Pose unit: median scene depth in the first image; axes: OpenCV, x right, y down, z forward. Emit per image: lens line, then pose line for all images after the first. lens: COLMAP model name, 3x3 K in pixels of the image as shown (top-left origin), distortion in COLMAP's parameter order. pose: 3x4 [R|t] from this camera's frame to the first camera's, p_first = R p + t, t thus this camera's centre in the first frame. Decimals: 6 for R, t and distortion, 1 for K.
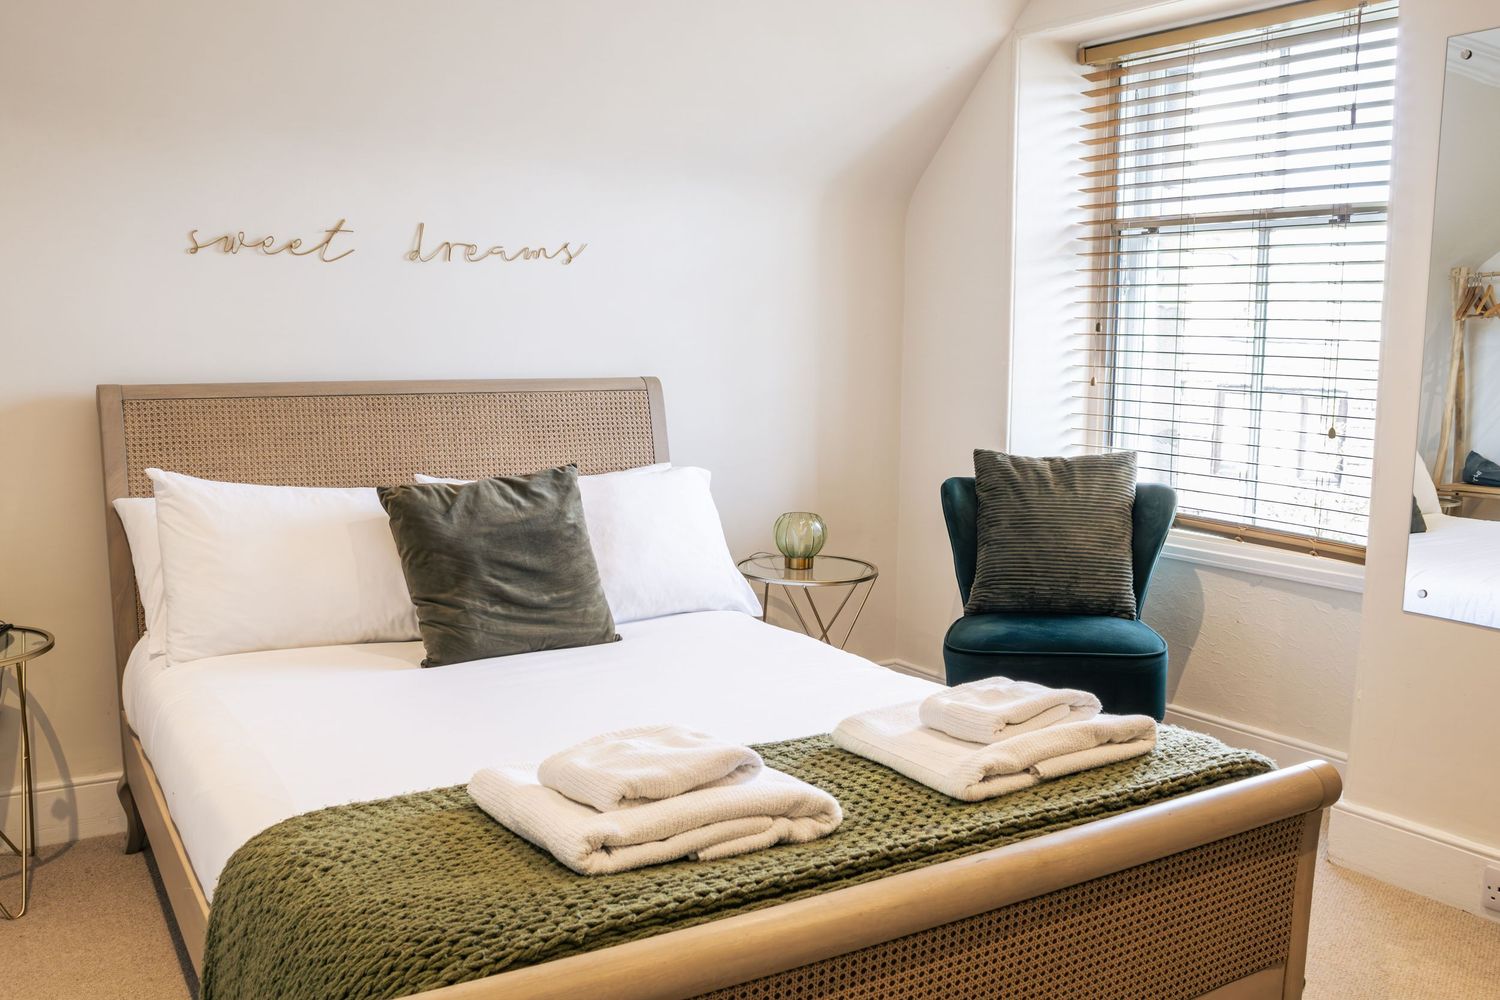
lens RADIAL K [[1293.7, 0, 749.8], [0, 1293.7, 497.0], [0, 0, 1]] dist [-0.125422, 0.034071]
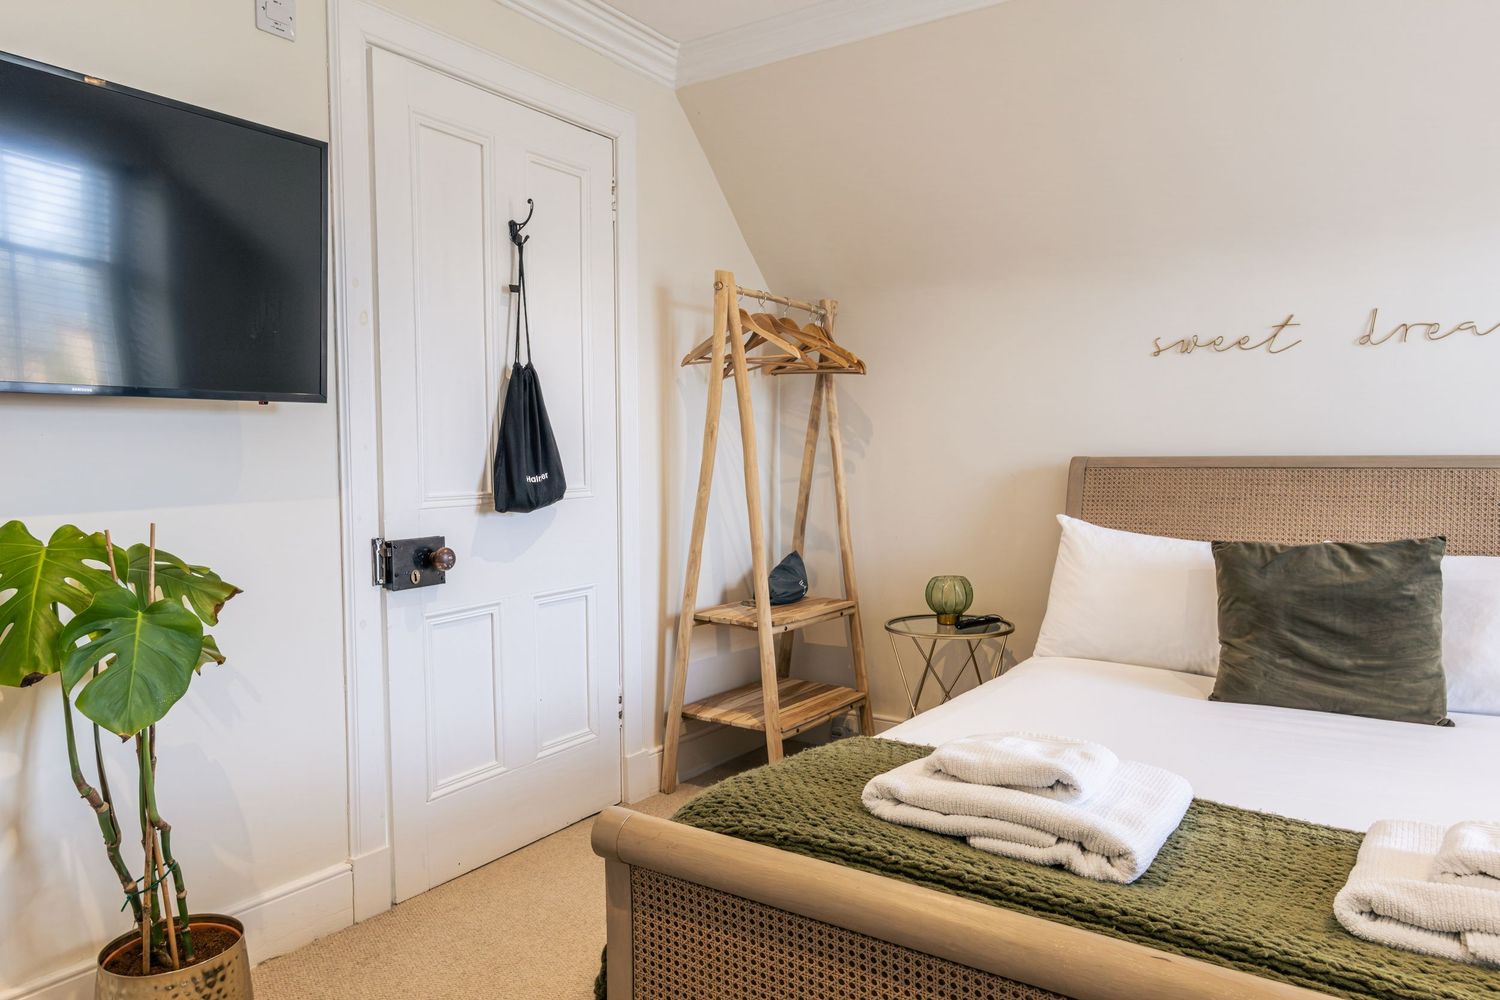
lens RADIAL K [[993.6, 0, 746.5], [0, 993.6, 509.0], [0, 0, 1]] dist [-0.000885, -0.003782]
pose [[0.403794, 0.036008, -0.914141, 0.359262], [-0.100667, 0.994906, -0.005277, 0.010762], [0.909295, 0.094155, 0.405362, 0.247601]]
